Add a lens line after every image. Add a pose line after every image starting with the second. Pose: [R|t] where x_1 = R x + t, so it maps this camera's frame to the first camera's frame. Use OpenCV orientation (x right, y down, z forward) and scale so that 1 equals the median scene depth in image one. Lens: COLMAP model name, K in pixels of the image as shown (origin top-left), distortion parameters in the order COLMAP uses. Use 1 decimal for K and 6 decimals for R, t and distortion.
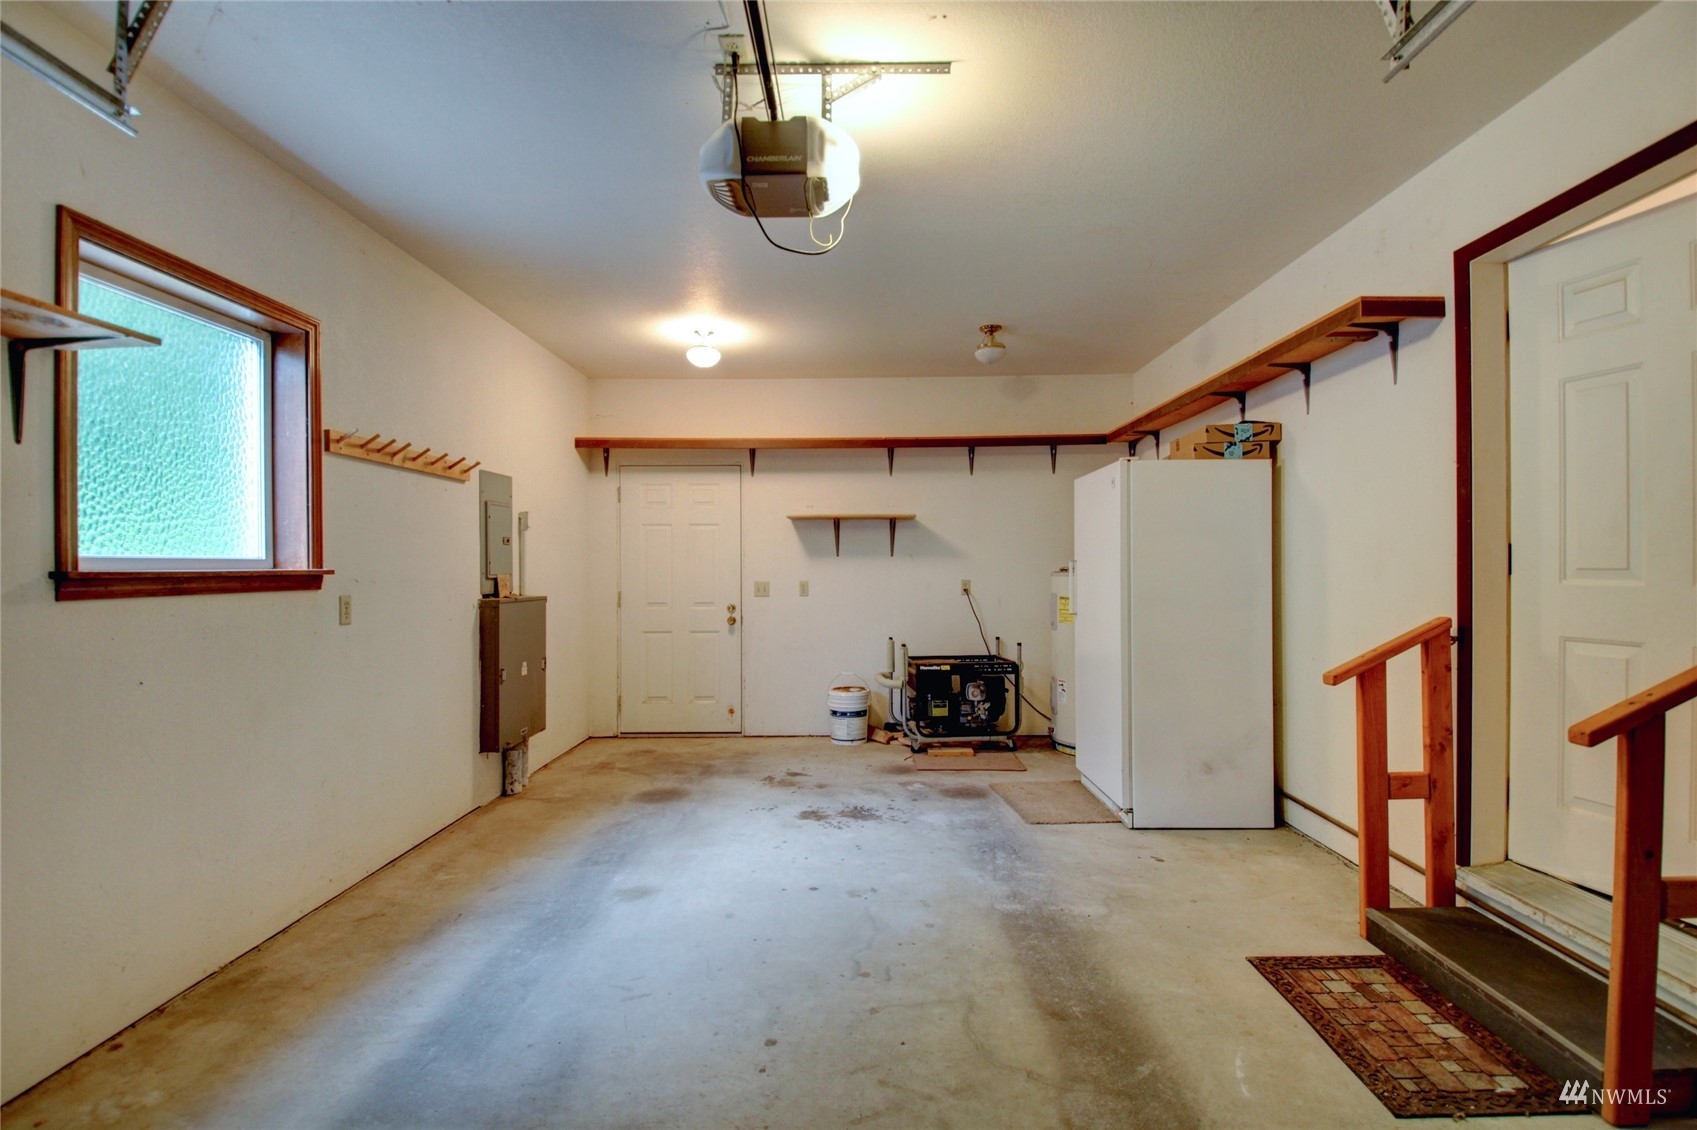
lens RADIAL K [[792.9, 0, 849.1], [0, 792.9, 567.8], [0, 0, 1]] dist [-0.020207, -0.010210]
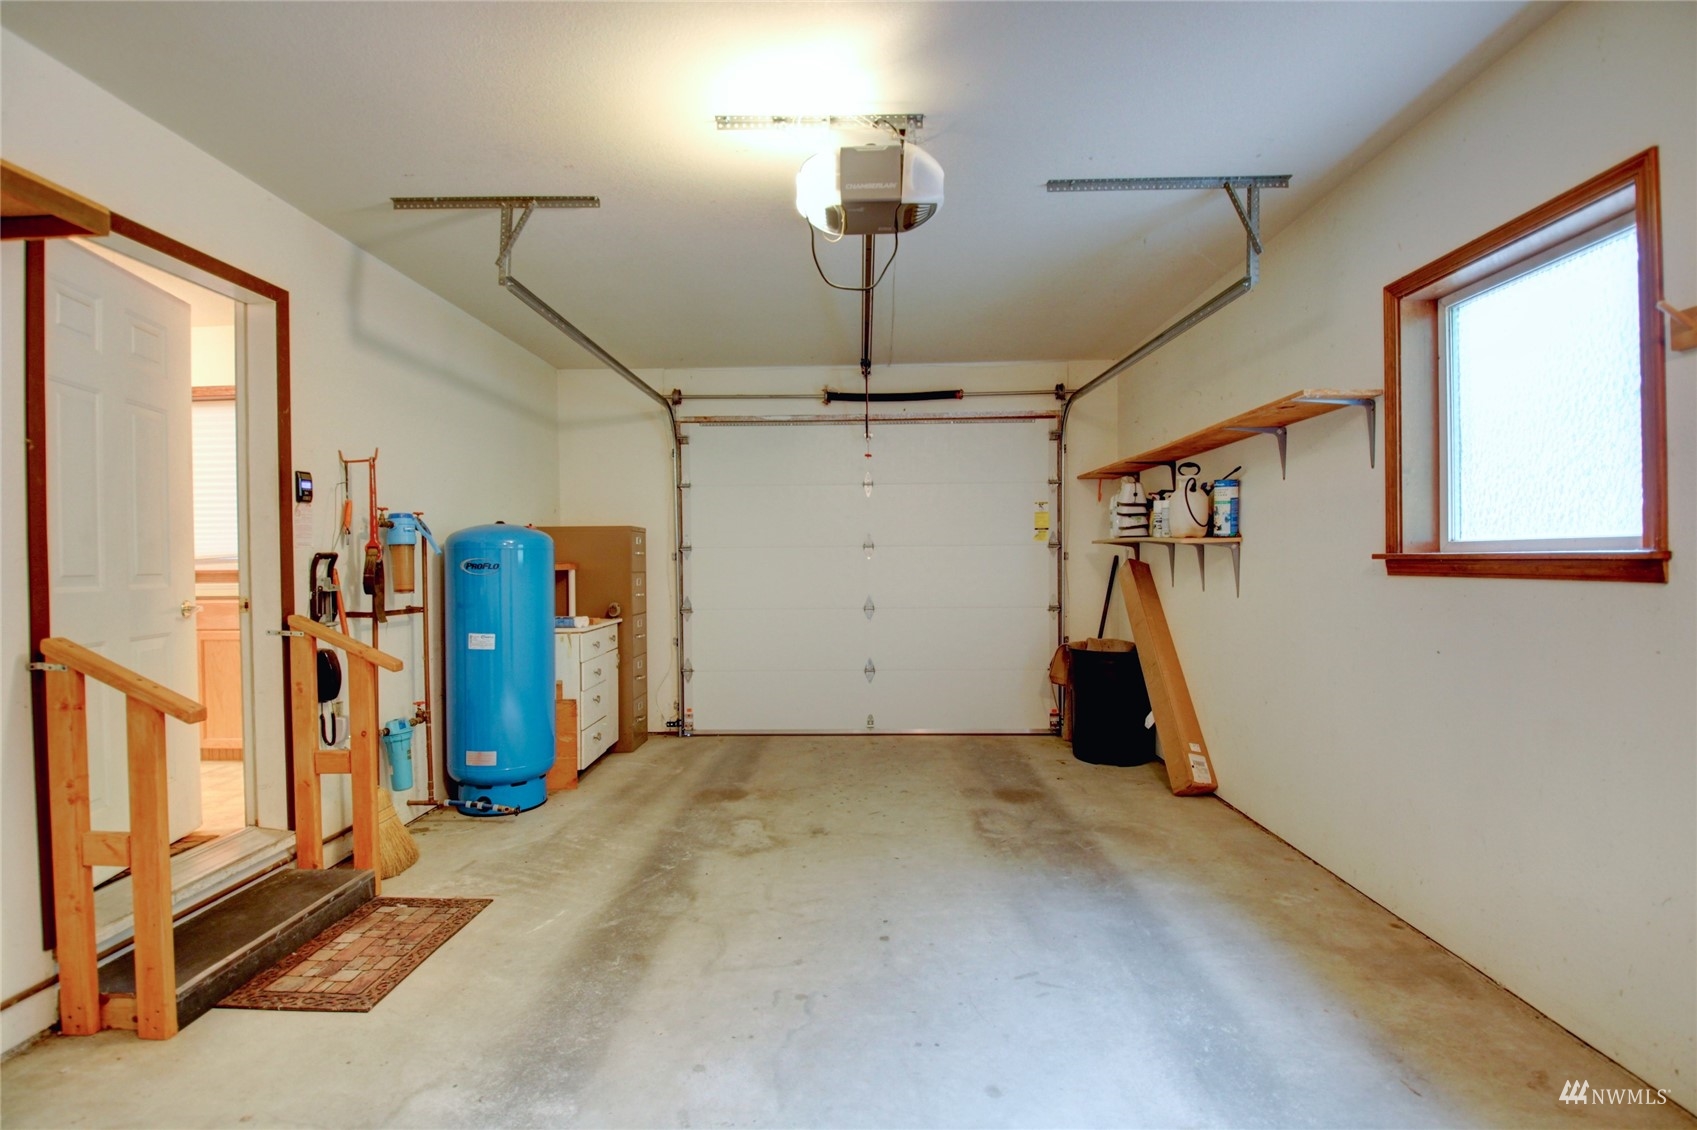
lens RADIAL K [[792.9, 0, 845.1], [0, 792.9, 564.2], [0, 0, 1]] dist [-0.020207, -0.010210]
pose [[-0.999831, 0.017481, 0.005766, -0.050764], [0.017530, 0.999811, 0.008434, -0.004960], [-0.005618, 0.008534, -0.999948, 2.097559]]
